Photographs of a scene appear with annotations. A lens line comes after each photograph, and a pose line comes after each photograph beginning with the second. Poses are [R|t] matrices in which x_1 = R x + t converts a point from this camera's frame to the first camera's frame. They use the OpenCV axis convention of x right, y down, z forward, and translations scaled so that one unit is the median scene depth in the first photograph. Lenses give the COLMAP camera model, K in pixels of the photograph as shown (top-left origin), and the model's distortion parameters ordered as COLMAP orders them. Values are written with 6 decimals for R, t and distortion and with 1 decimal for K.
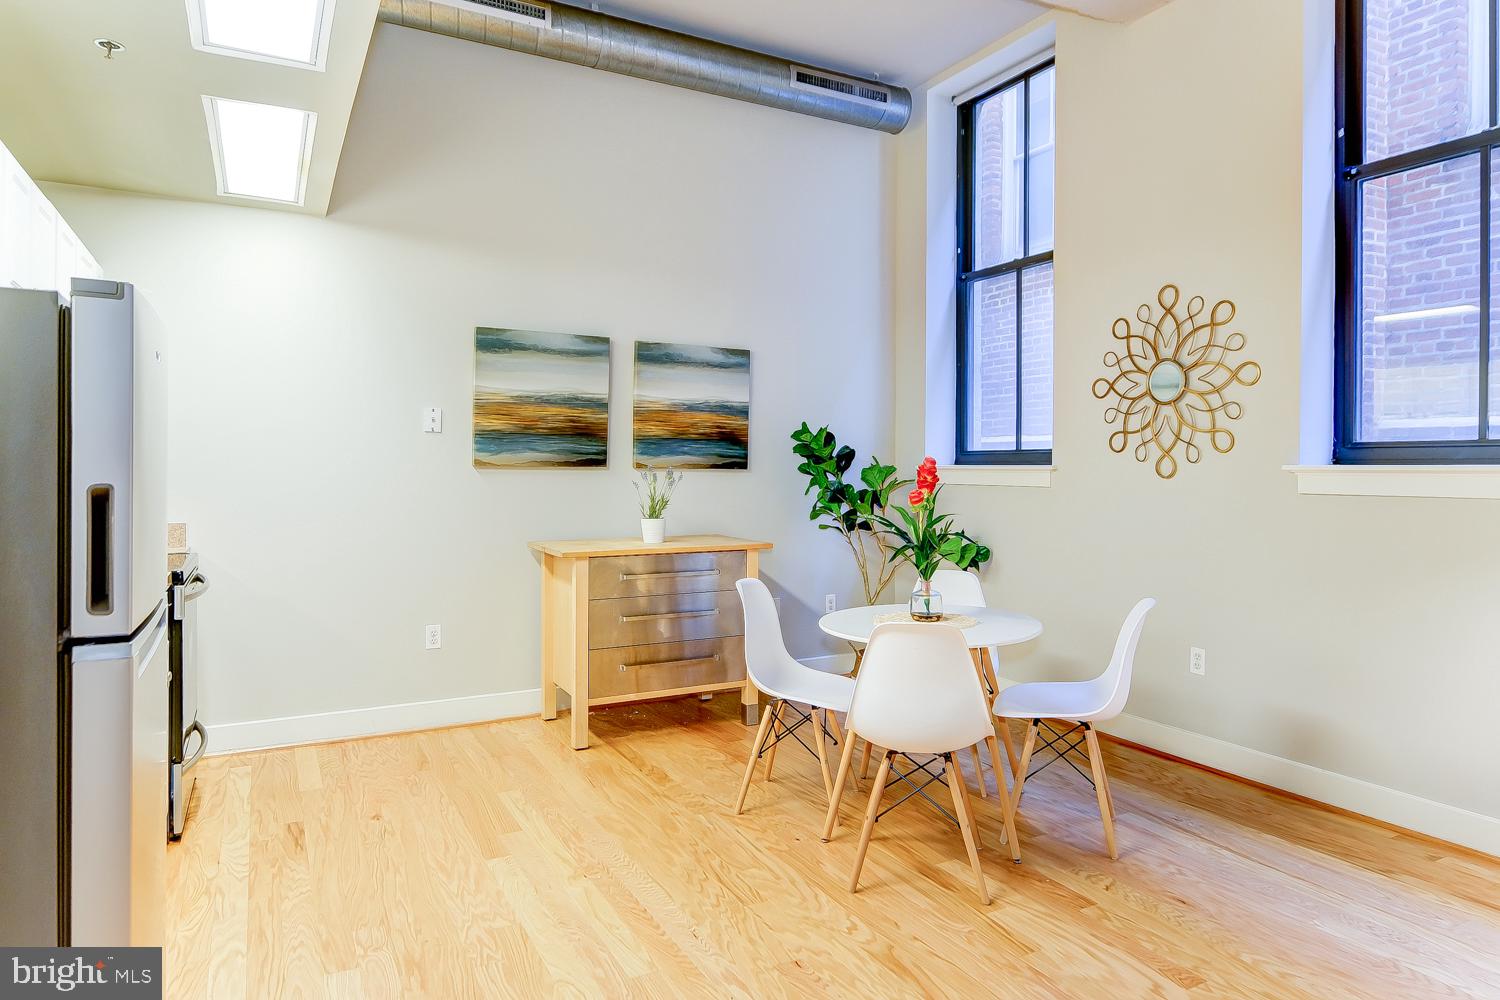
lens RADIAL K [[923.3, 0, 764.3], [0, 923.3, 471.1], [0, 0, 1]] dist [-0.002807, -0.001949]
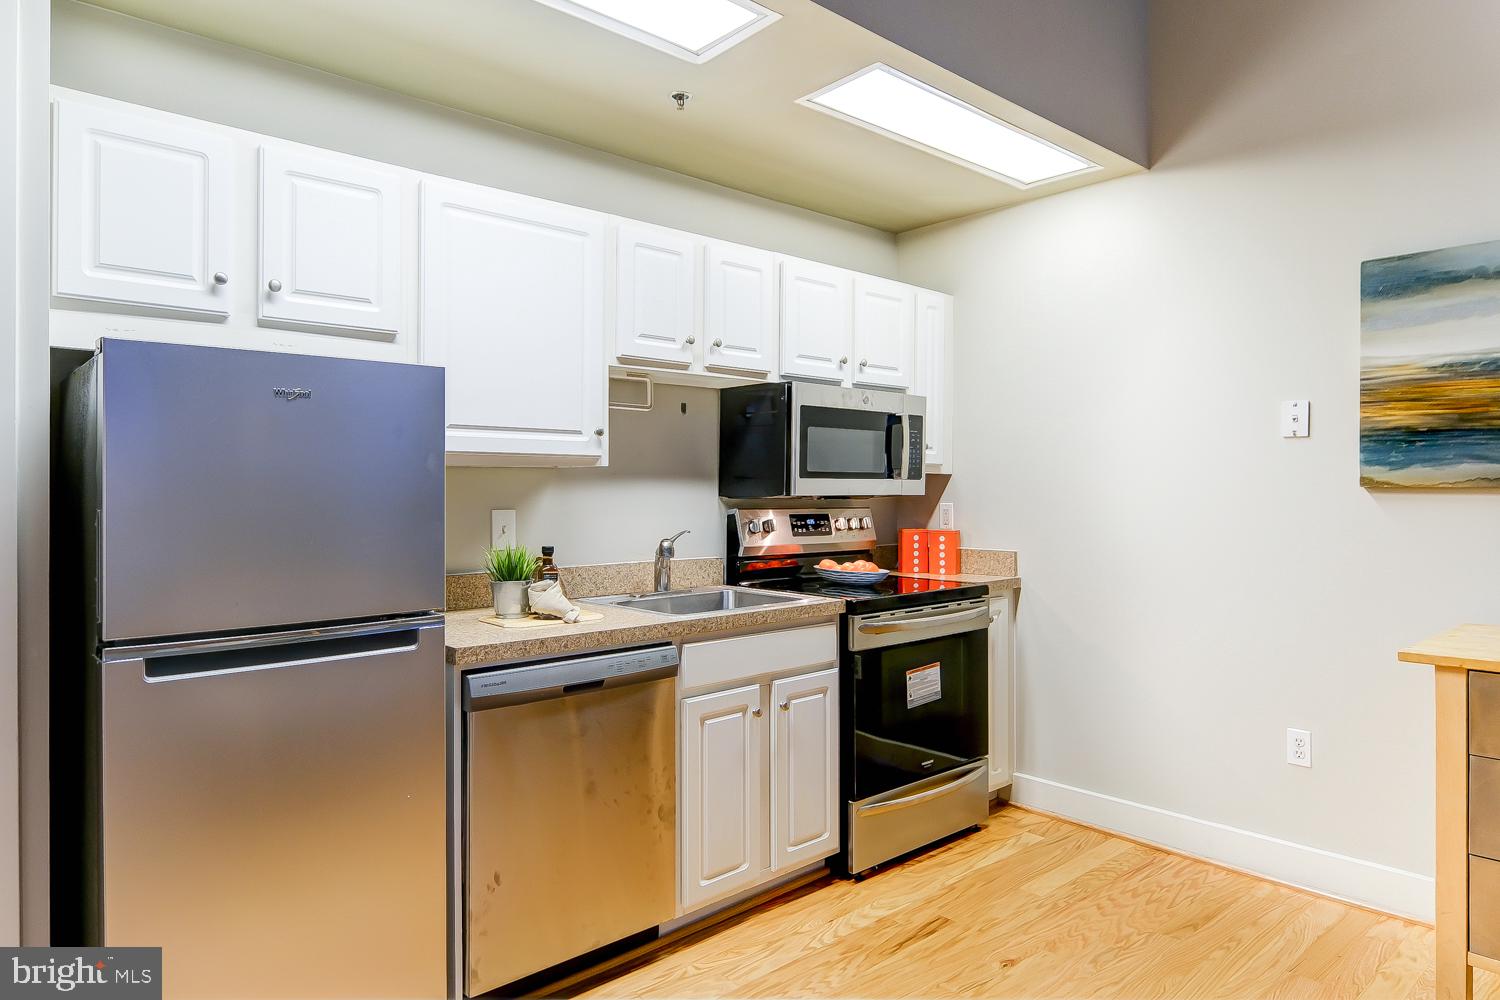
lens RADIAL K [[920.8, 0, 753.3], [0, 920.8, 485.7], [0, 0, 1]] dist [-0.005786, -0.002829]
pose [[0.232216, -0.007226, -0.972638, 0.201941], [0.000424, 0.999973, -0.007327, -0.003043], [0.972664, 0.001289, 0.232212, 0.497163]]
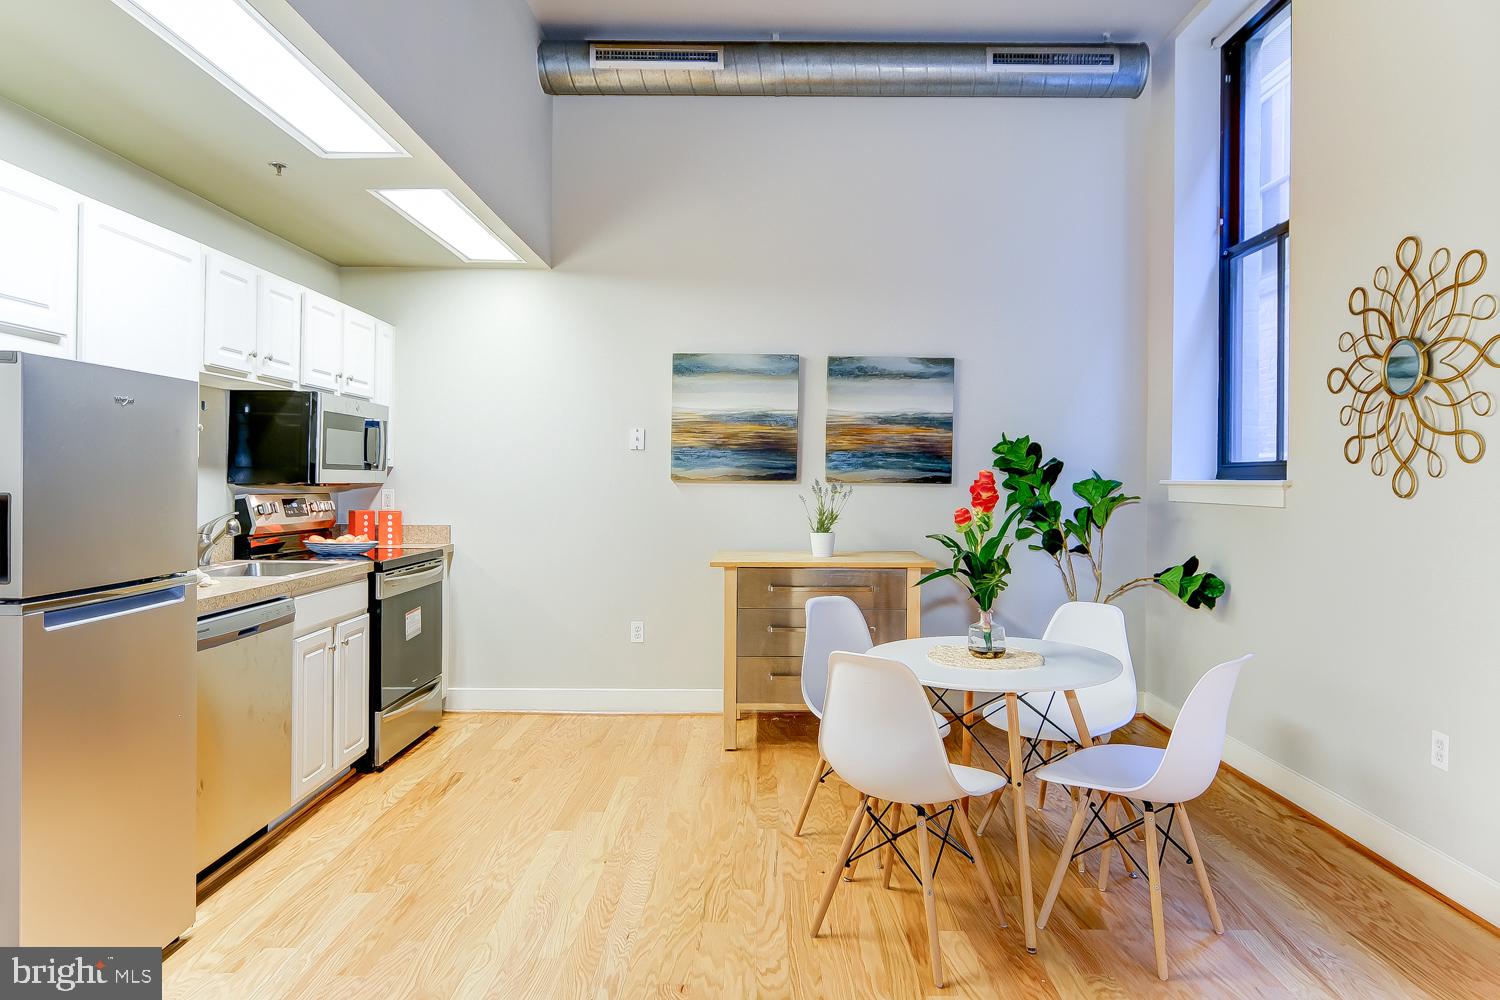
lens RADIAL K [[909.2, 0, 753.6], [0, 909.2, 483.1], [0, 0, 1]] dist [-0.003945, -0.002293]
pose [[0.875360, 0.003396, -0.483459, 0.317530], [-0.004156, 0.999991, -0.000500, -0.001768], [0.483454, 0.002447, 0.875367, 0.106008]]
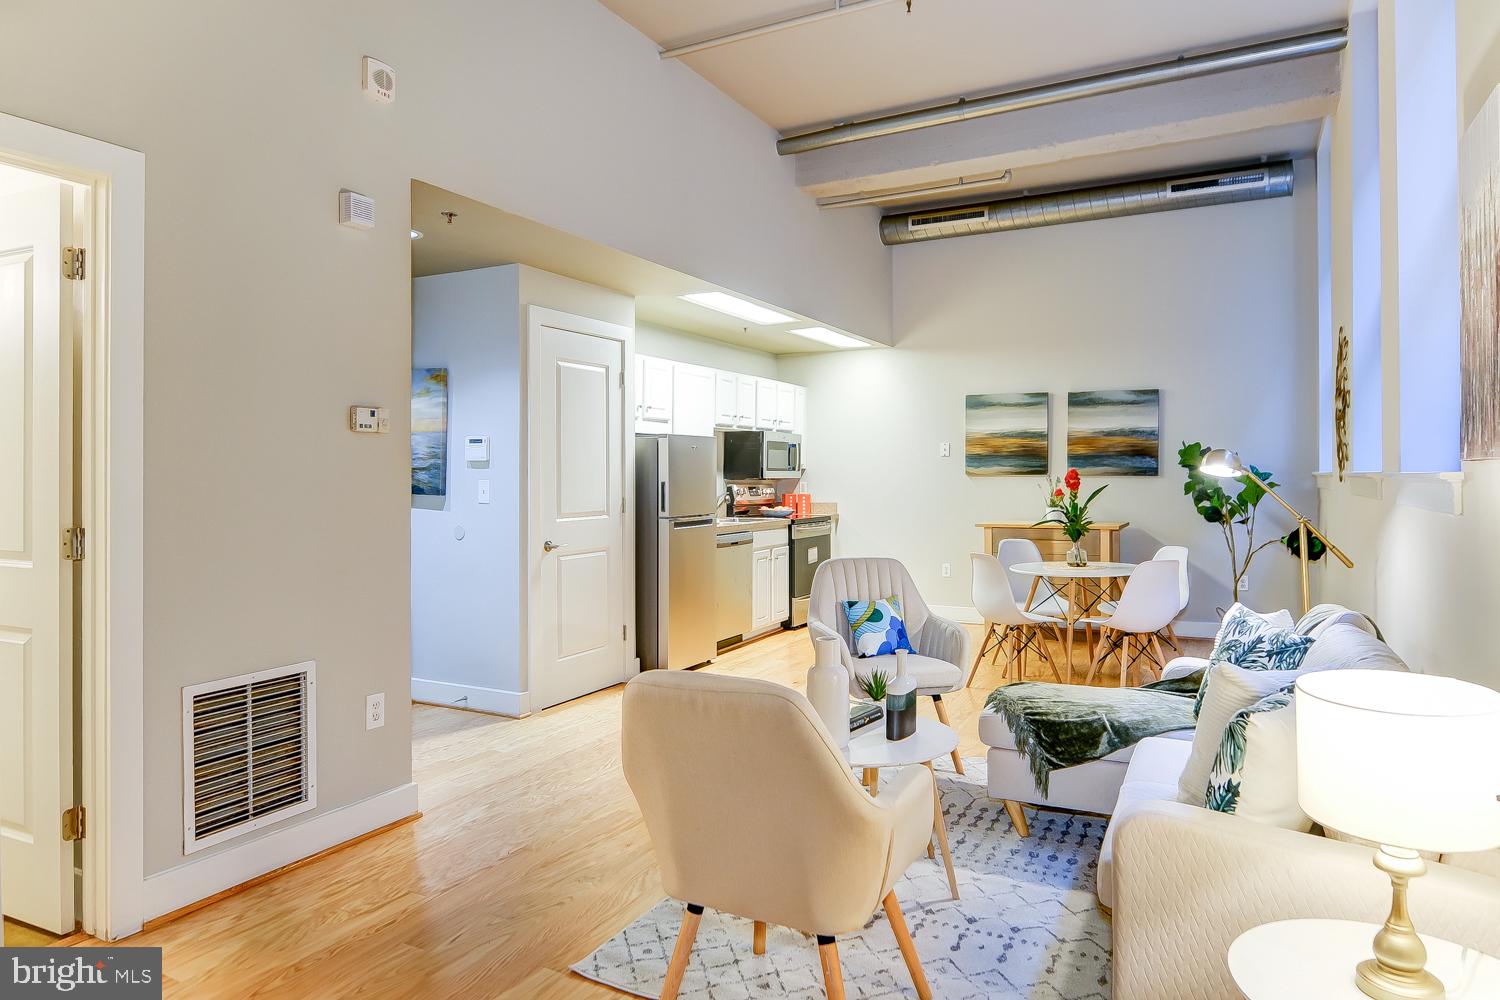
lens RADIAL K [[923.7, 0, 747.1], [0, 923.7, 473.6], [0, 0, 1]] dist [-0.000600, -0.003534]
pose [[0.550018, -0.006317, -0.835129, 0.988869], [0.002770, 0.999980, -0.005740, 0.000887], [0.835148, 0.000844, 0.550025, -0.332105]]
